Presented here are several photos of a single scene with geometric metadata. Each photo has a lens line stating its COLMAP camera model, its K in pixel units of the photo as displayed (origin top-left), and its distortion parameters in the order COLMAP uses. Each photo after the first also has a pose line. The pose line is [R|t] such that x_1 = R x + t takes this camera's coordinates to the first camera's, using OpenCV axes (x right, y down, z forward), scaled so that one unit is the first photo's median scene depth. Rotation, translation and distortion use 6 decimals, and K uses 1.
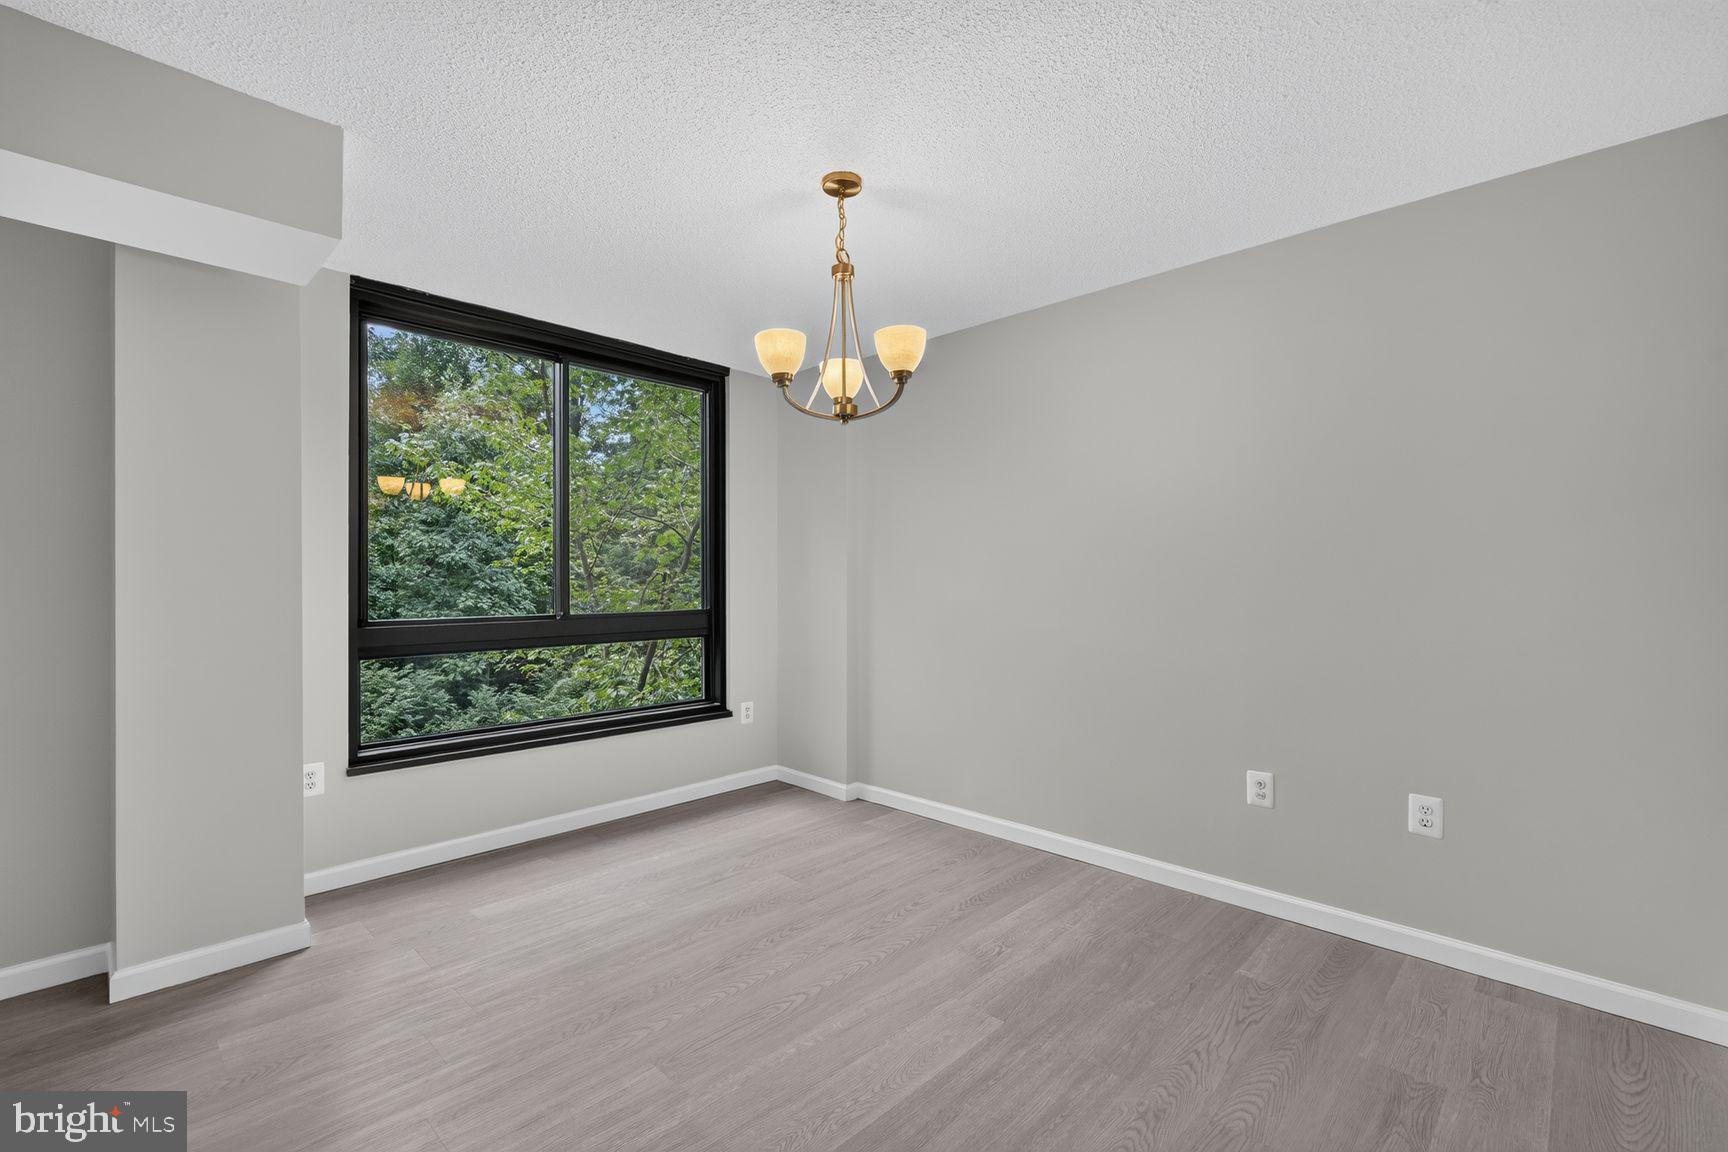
lens RADIAL K [[758.2, 0, 864.0], [0, 758.2, 576.0], [0, 0, 1]] dist [-0.002717, -0.000318]
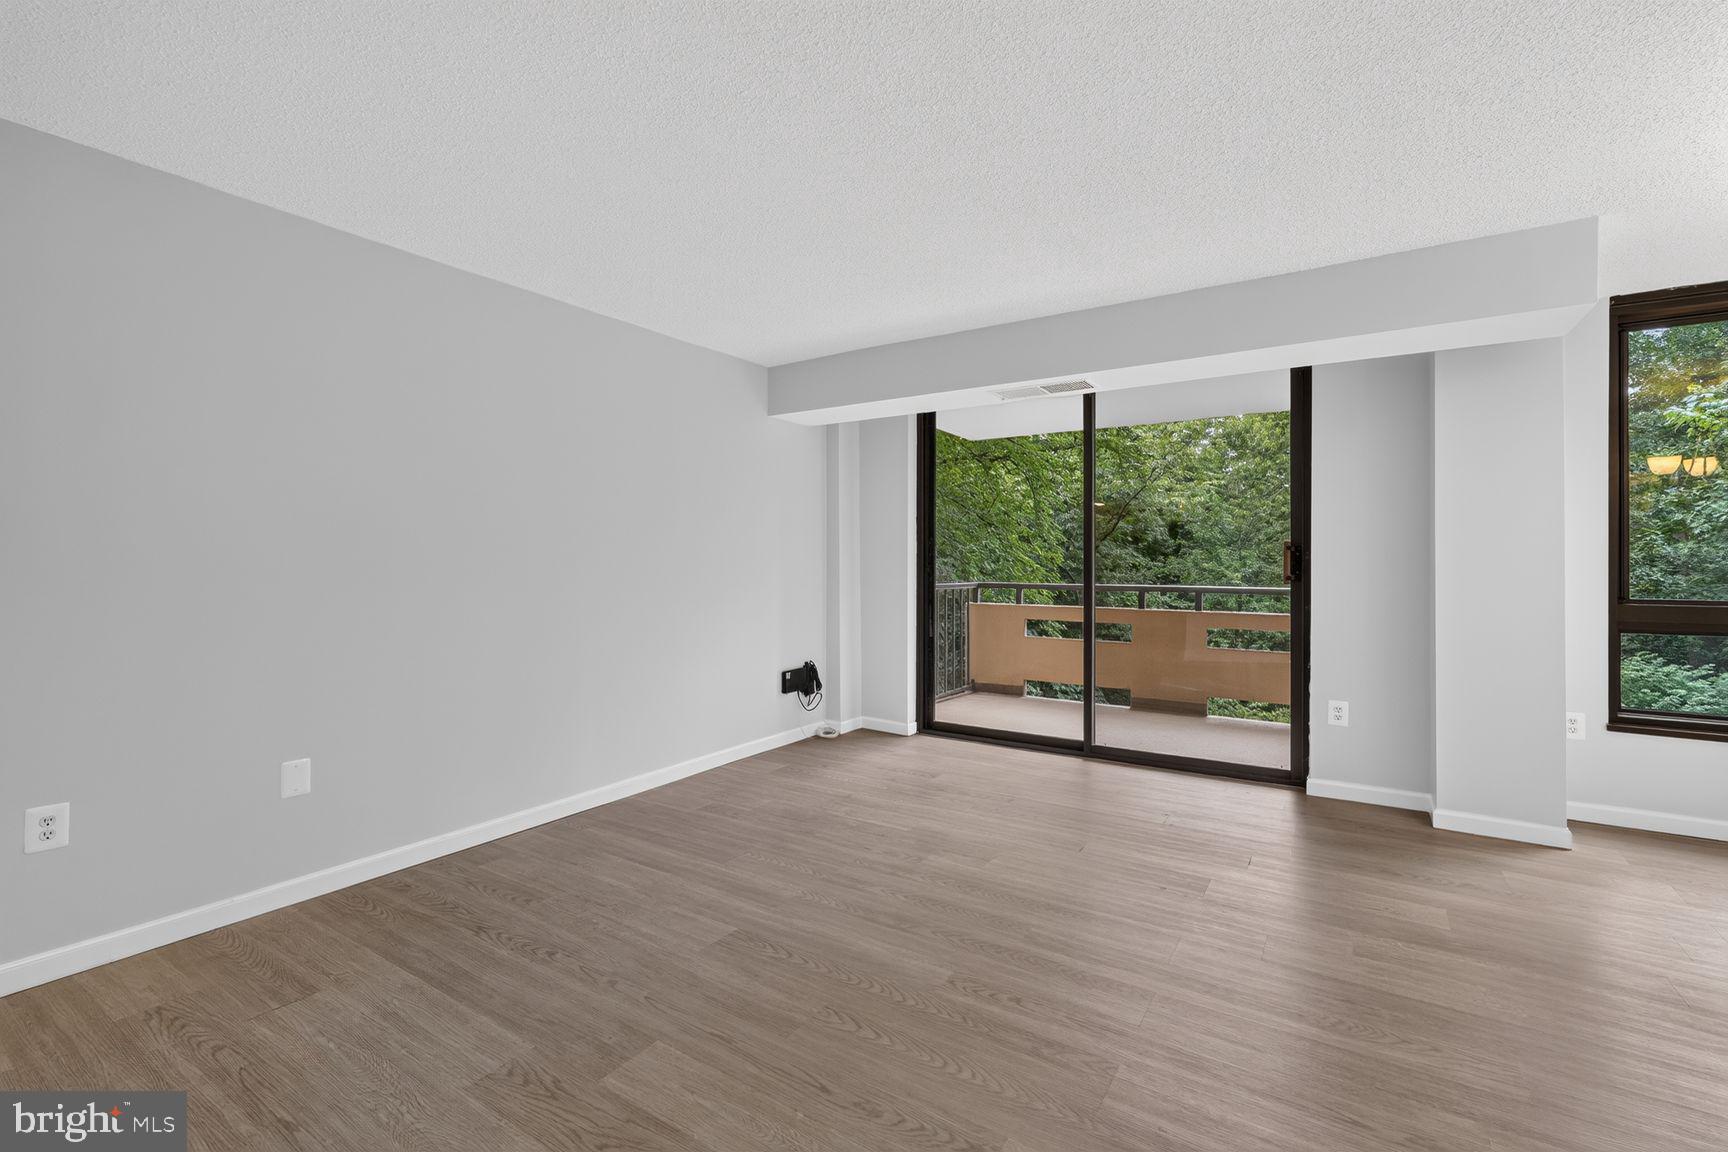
lens RADIAL K [[769.0, 0, 862.0], [0, 769.0, 562.5], [0, 0, 1]] dist [0.000886, -0.000240]
pose [[0.190058, 0.002425, -0.981770, 0.179709], [0.004235, 0.999986, 0.003290, -0.002422], [0.981764, -0.004783, 0.190045, -0.240903]]
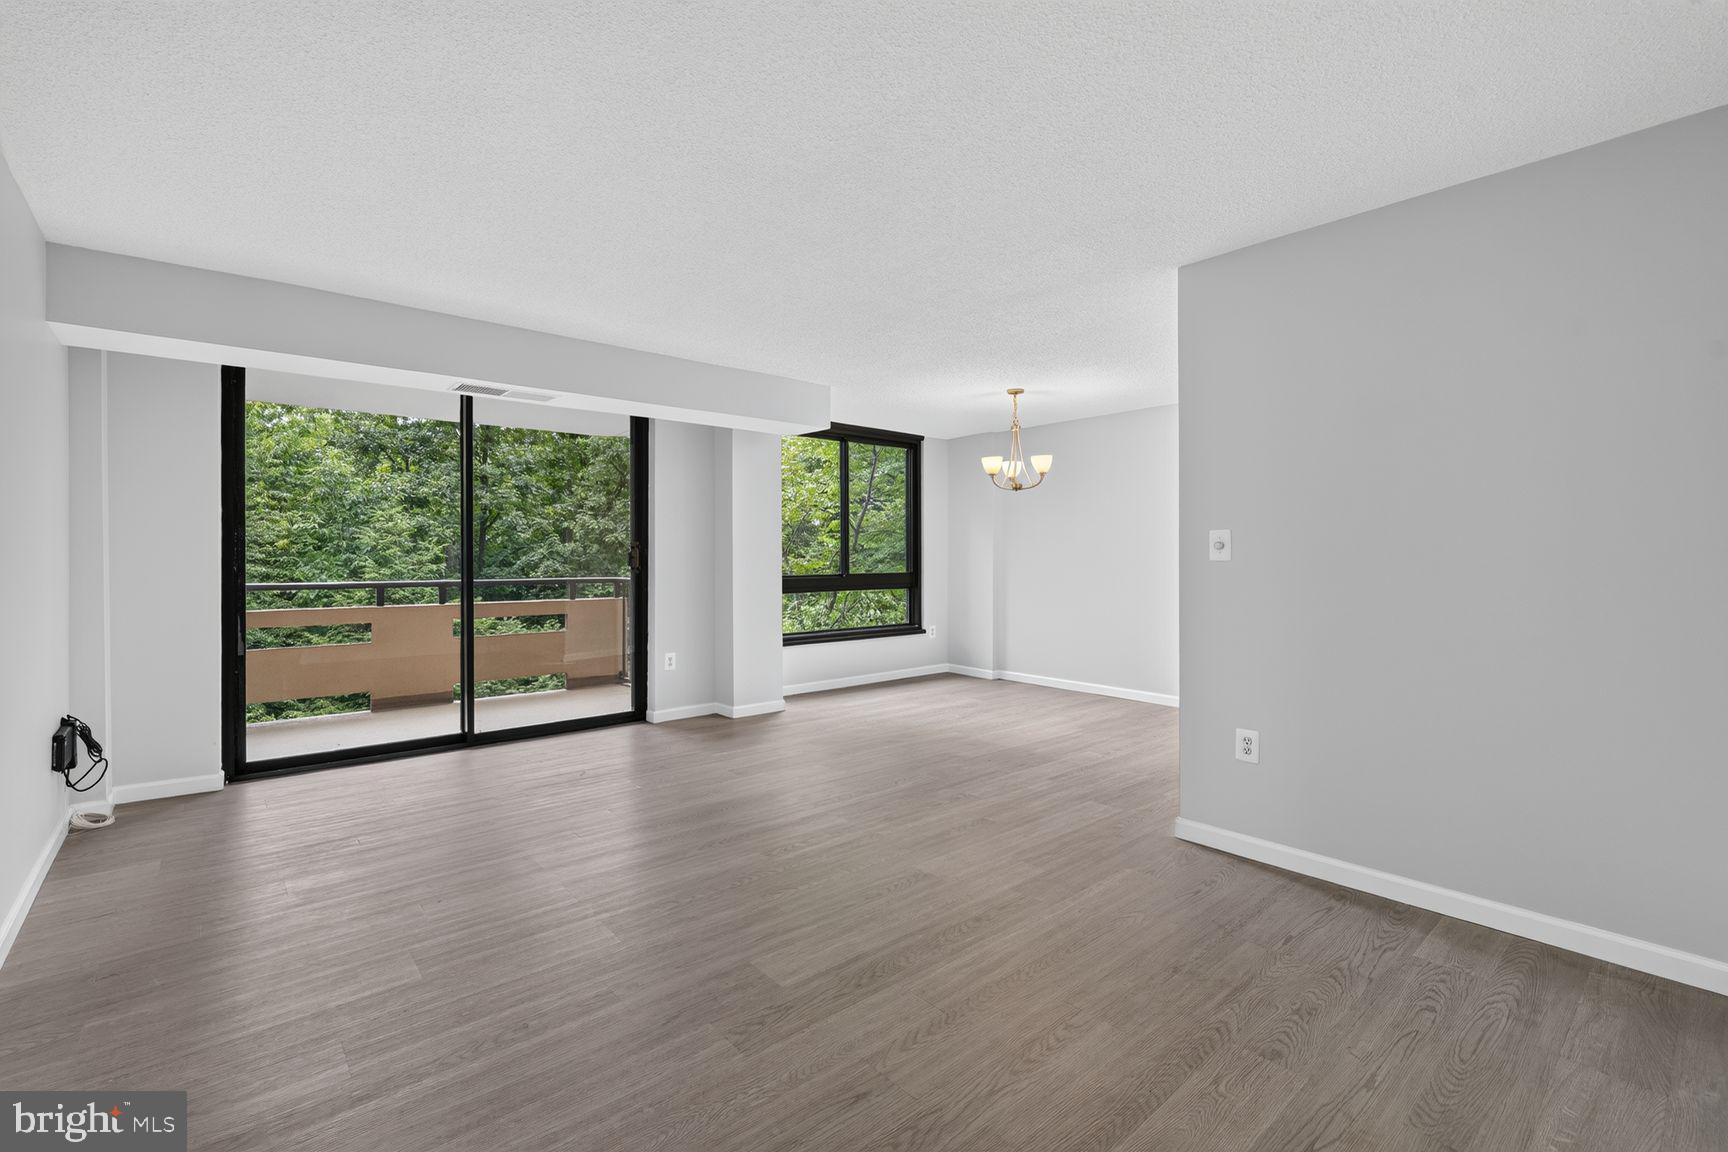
lens RADIAL K [[769.0, 0, 862.0], [0, 769.0, 562.5], [0, 0, 1]] dist [0.000886, -0.000240]
pose [[0.996064, -0.001906, -0.088613, -0.162028], [0.003310, 0.999871, 0.015701, -0.008414], [0.088572, -0.015932, 0.995942, -0.803092]]
